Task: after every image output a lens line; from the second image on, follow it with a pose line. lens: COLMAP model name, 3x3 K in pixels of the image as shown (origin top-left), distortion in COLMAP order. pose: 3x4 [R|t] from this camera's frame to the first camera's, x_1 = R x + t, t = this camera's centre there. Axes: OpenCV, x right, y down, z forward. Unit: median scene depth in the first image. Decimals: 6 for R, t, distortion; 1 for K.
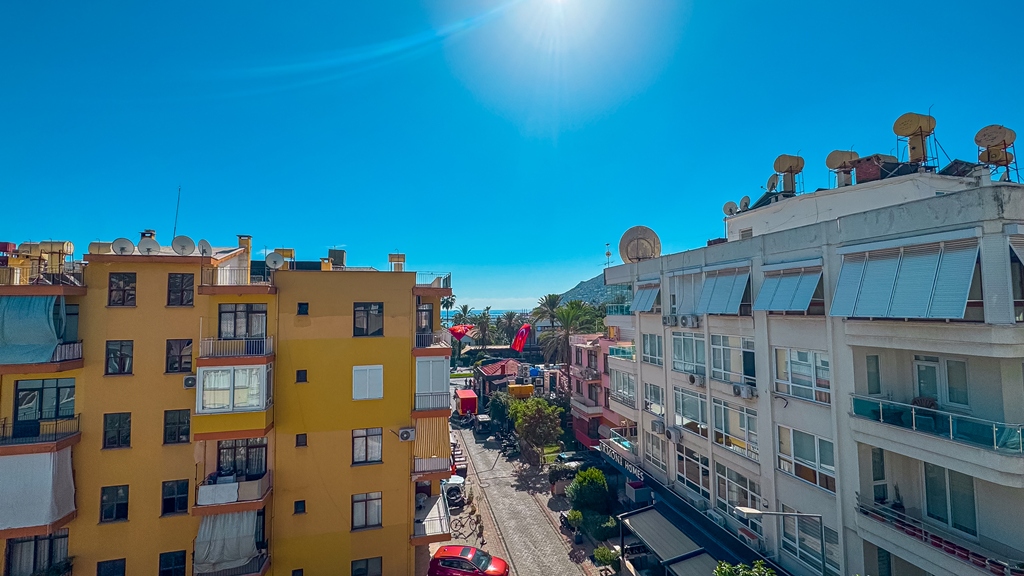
lens RADIAL K [[412.4, 0, 509.6], [0, 412.4, 285.9], [0, 0, 1]] dist [-0.001674, -0.000194]
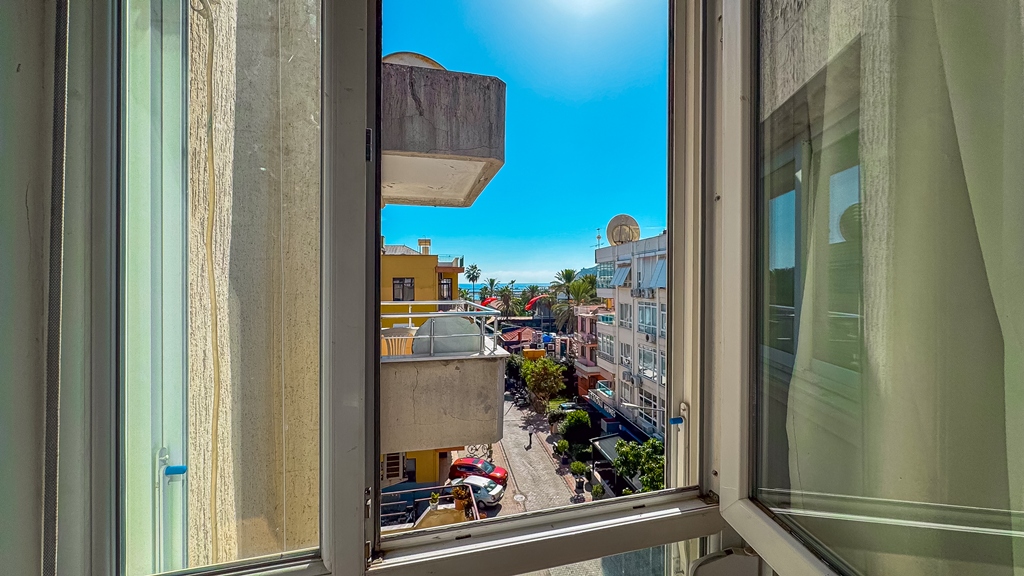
lens RADIAL K [[412.4, 0, 507.0], [0, 412.4, 286.5], [0, 0, 1]] dist [-0.001674, -0.000194]
pose [[0.996914, 0.004983, -0.078337, 0.086126], [0.000194, 0.997824, 0.065936, -0.017556], [0.078496, -0.065747, 0.994744, -0.269489]]
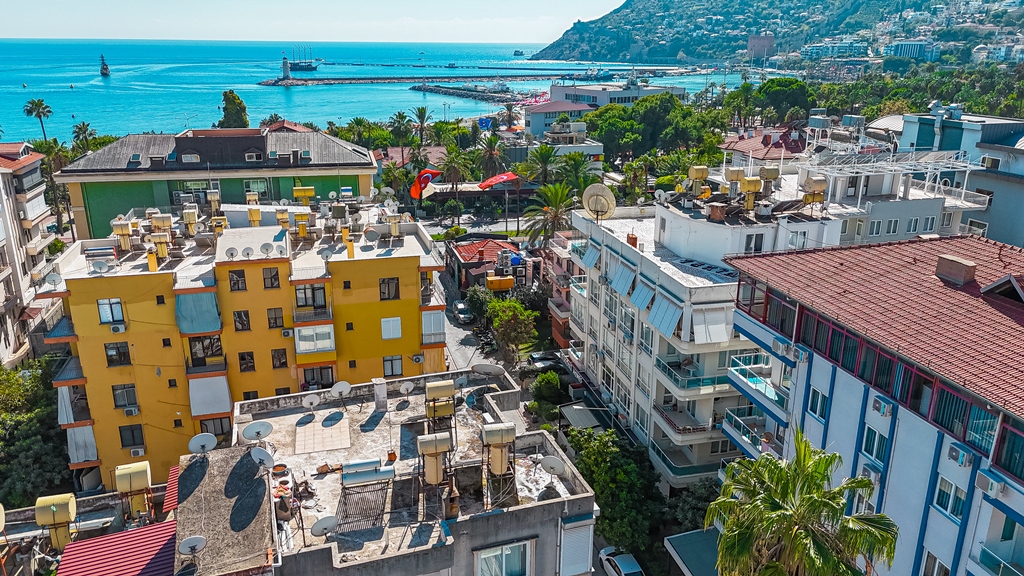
lens RADIAL K [[756.3, 0, 507.4], [0, 756.3, 286.3], [0, 0, 1]] dist [0.064397, -0.050098]
pose [[0.999758, 0.009292, 0.019964, 0.020579], [-0.015853, 0.932961, 0.359629, -0.736765], [-0.015284, -0.359858, 0.932882, -1.241907]]
